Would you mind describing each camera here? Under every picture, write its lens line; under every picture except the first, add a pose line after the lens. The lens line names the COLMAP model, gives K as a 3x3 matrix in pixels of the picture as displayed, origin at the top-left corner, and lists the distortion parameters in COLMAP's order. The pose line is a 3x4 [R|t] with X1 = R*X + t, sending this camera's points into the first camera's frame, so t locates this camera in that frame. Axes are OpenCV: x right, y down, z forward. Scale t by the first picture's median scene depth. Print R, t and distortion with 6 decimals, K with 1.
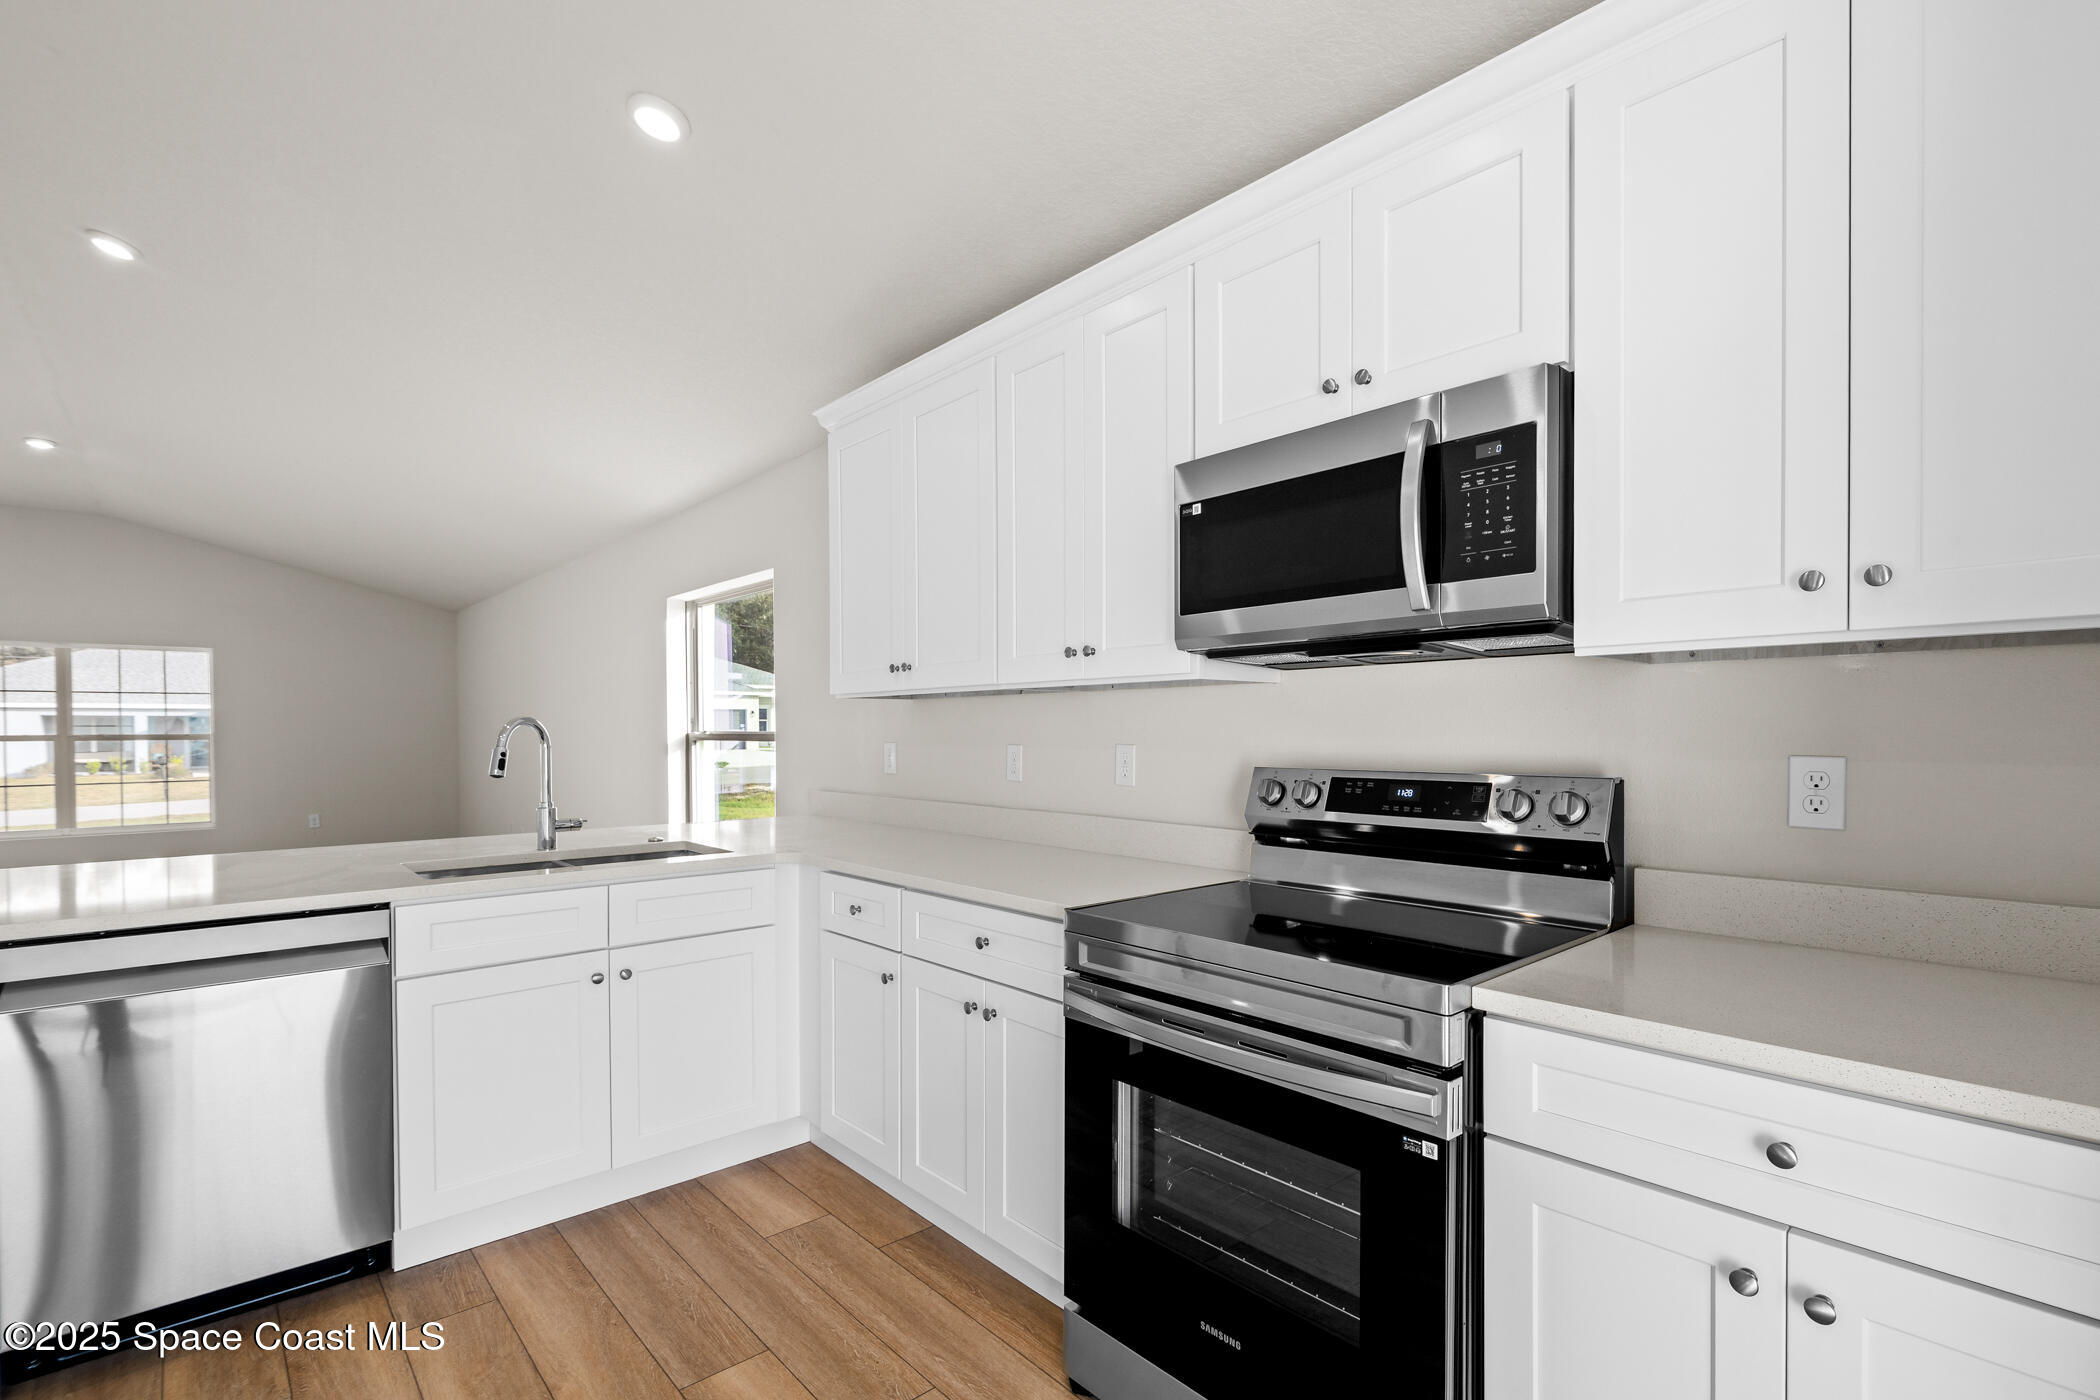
lens RADIAL K [[969.8, 0, 1062.0], [0, 969.8, 735.6], [0, 0, 1]] dist [-0.001405, -0.000172]
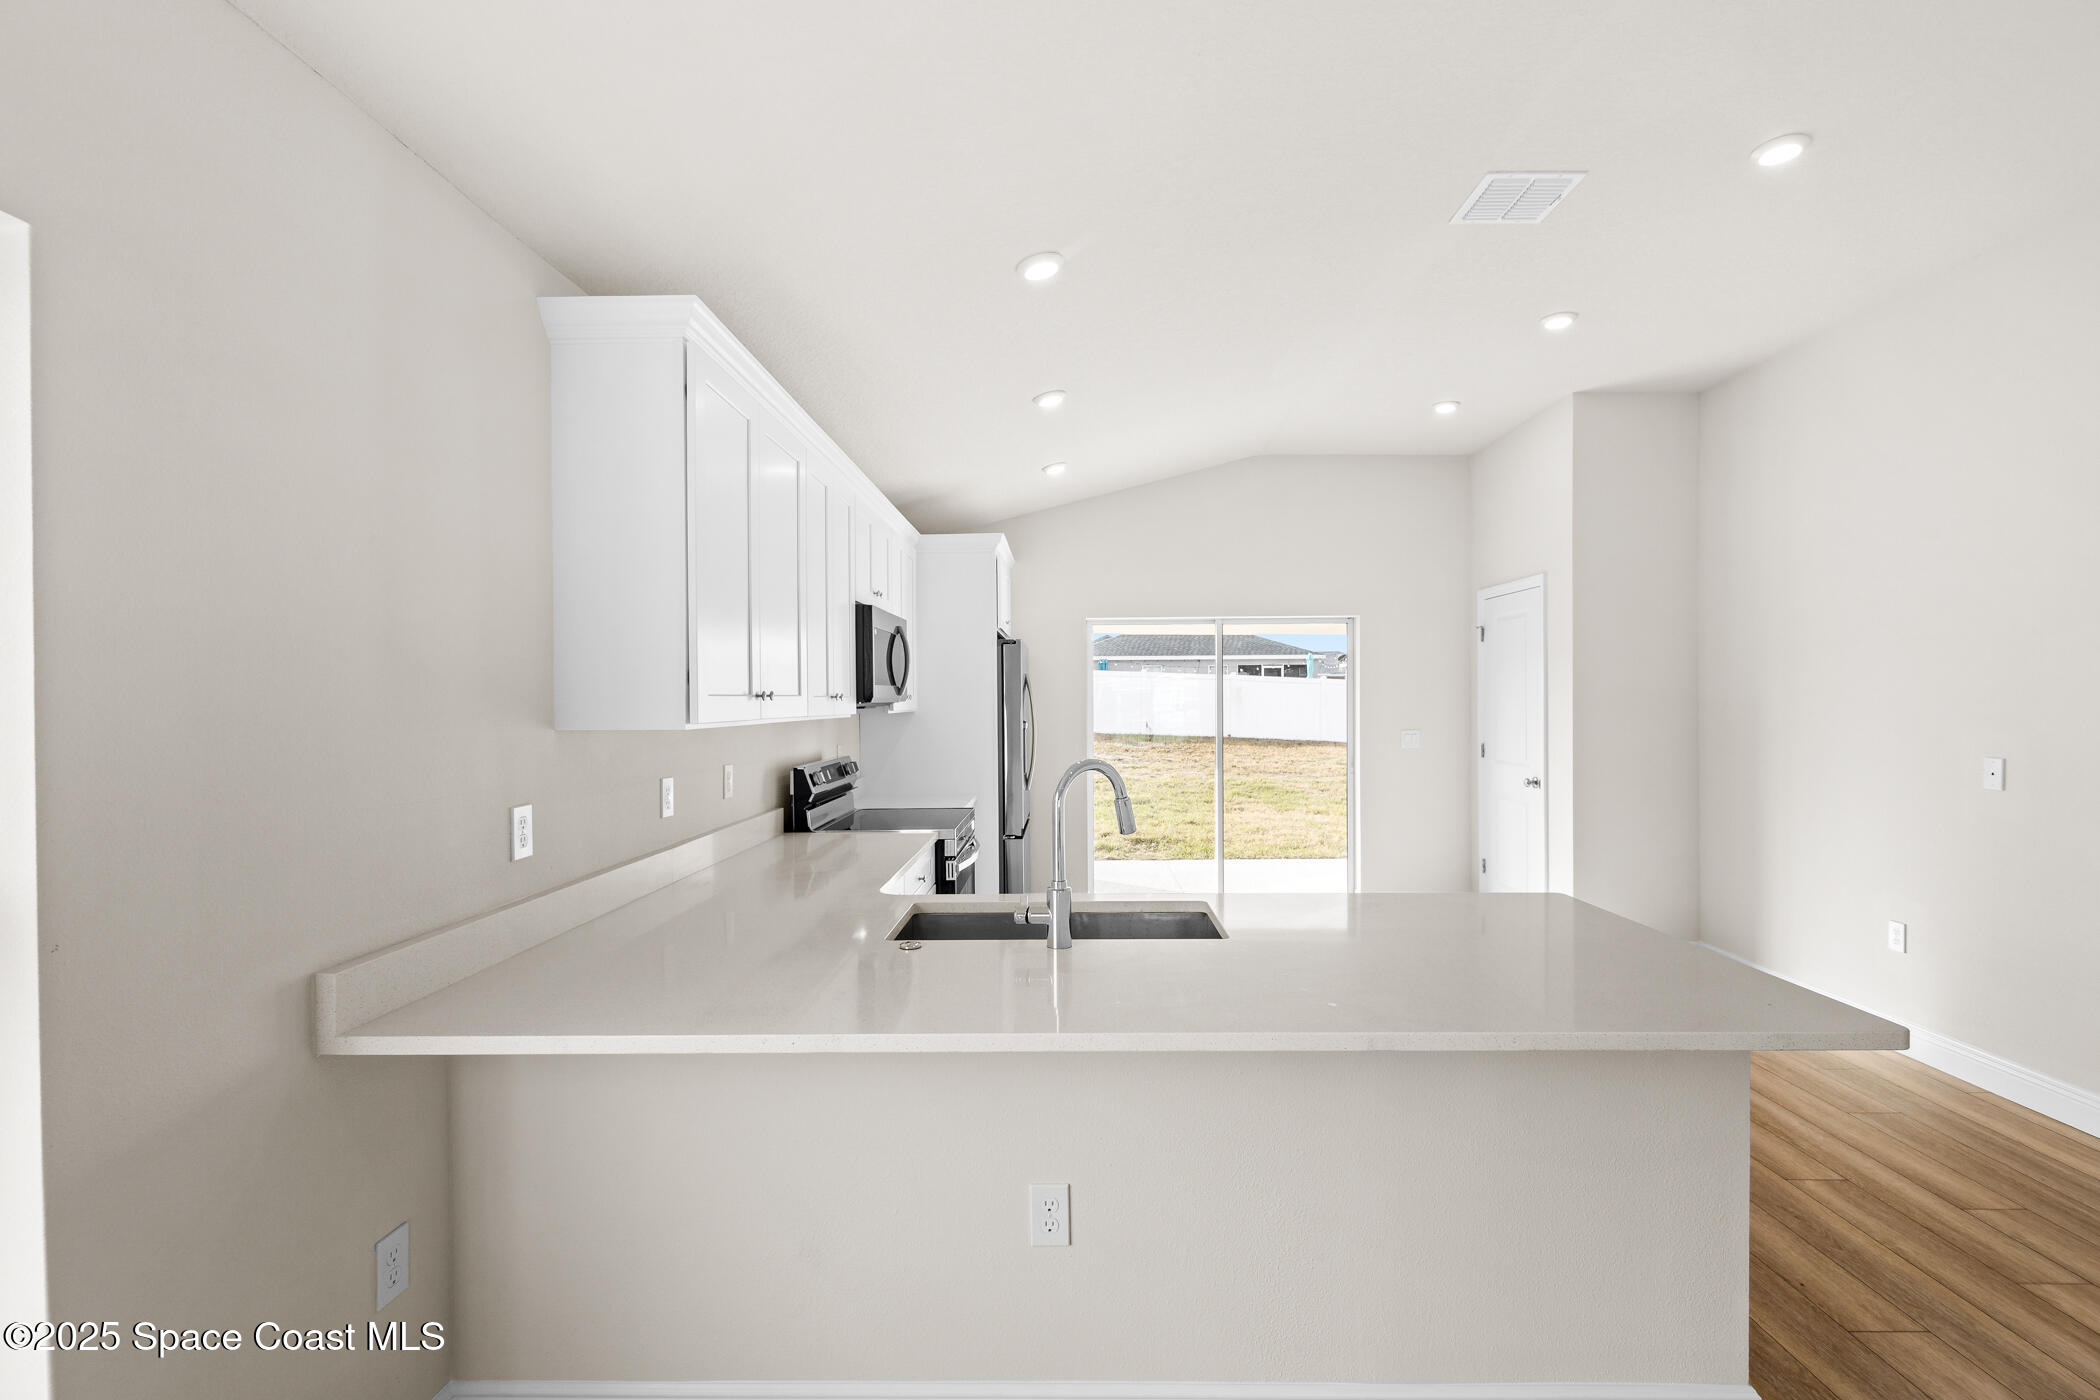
lens RADIAL K [[957.3, 0, 1056.2], [0, 957.3, 691.3], [0, 0, 1]] dist [-0.001814, -0.000326]
pose [[-0.730391, 0.016361, 0.682834, -1.407360], [0.014685, 0.999858, -0.008250, -0.089944], [-0.682872, 0.004001, -0.730527, 2.106201]]
